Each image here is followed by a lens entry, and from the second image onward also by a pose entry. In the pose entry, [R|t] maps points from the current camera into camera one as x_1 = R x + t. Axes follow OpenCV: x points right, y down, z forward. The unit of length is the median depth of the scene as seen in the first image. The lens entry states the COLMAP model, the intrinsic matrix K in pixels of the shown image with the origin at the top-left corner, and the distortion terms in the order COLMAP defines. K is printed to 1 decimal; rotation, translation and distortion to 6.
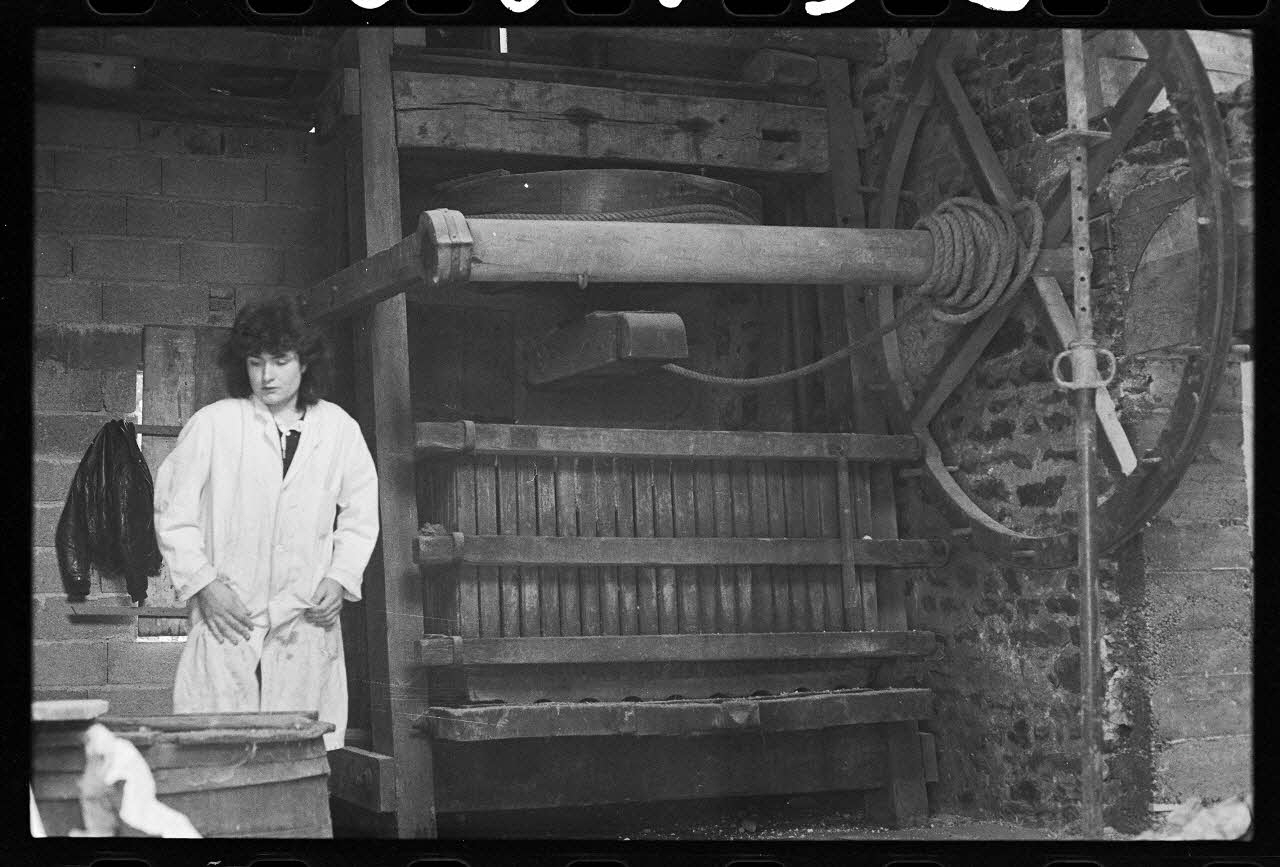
lens RADIAL K [[2009.7, 0, 620.8], [0, 2009.7, 431.4], [0, 0, 1]] dist [-0.072064, -0.197551]
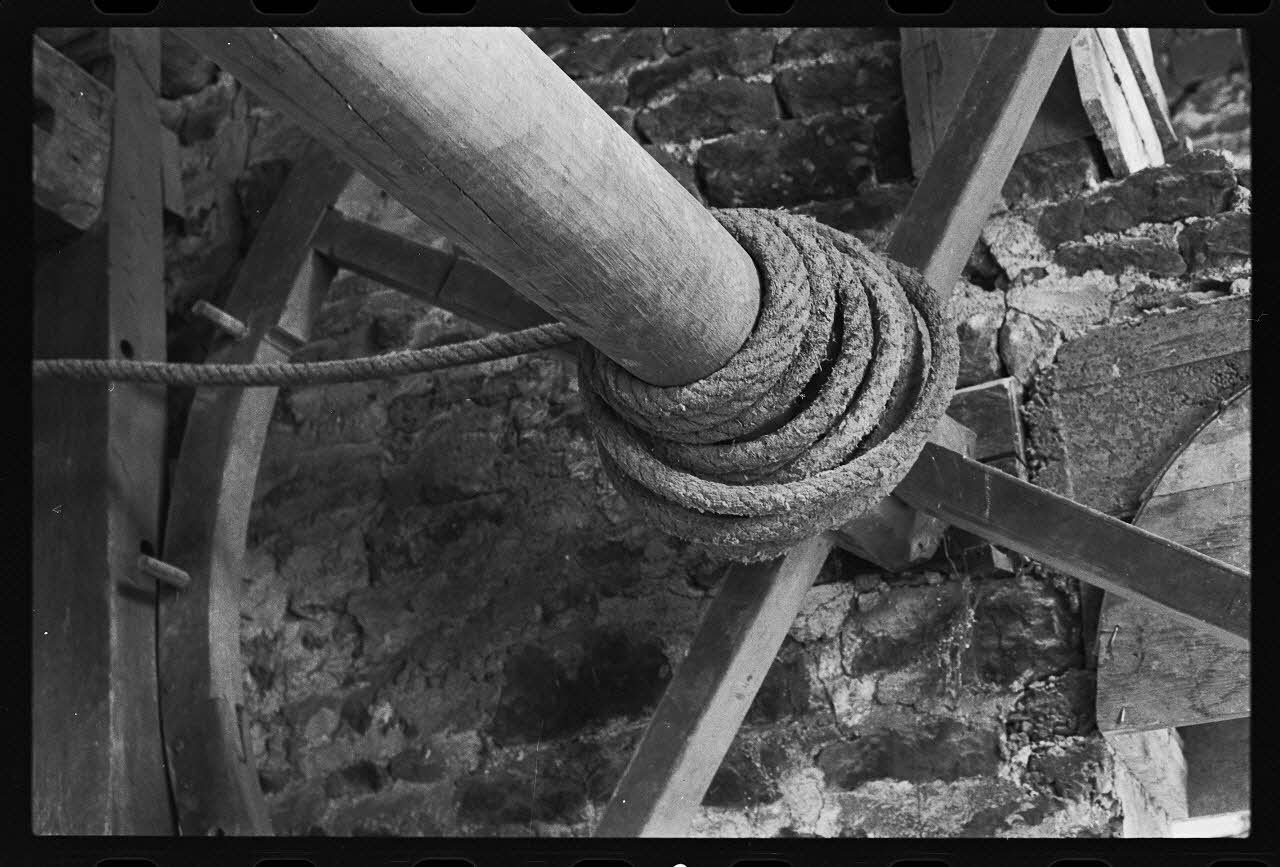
lens RADIAL K [[2009.7, 0, 620.8], [0, 2009.7, 431.4], [0, 0, 1]] dist [-0.072064, -0.197551]
pose [[0.767982, 0.281740, 0.575175, -0.035510], [-0.076779, 0.932072, -0.354043, 0.042877], [-0.635853, 0.227737, 0.737446, 0.718907]]
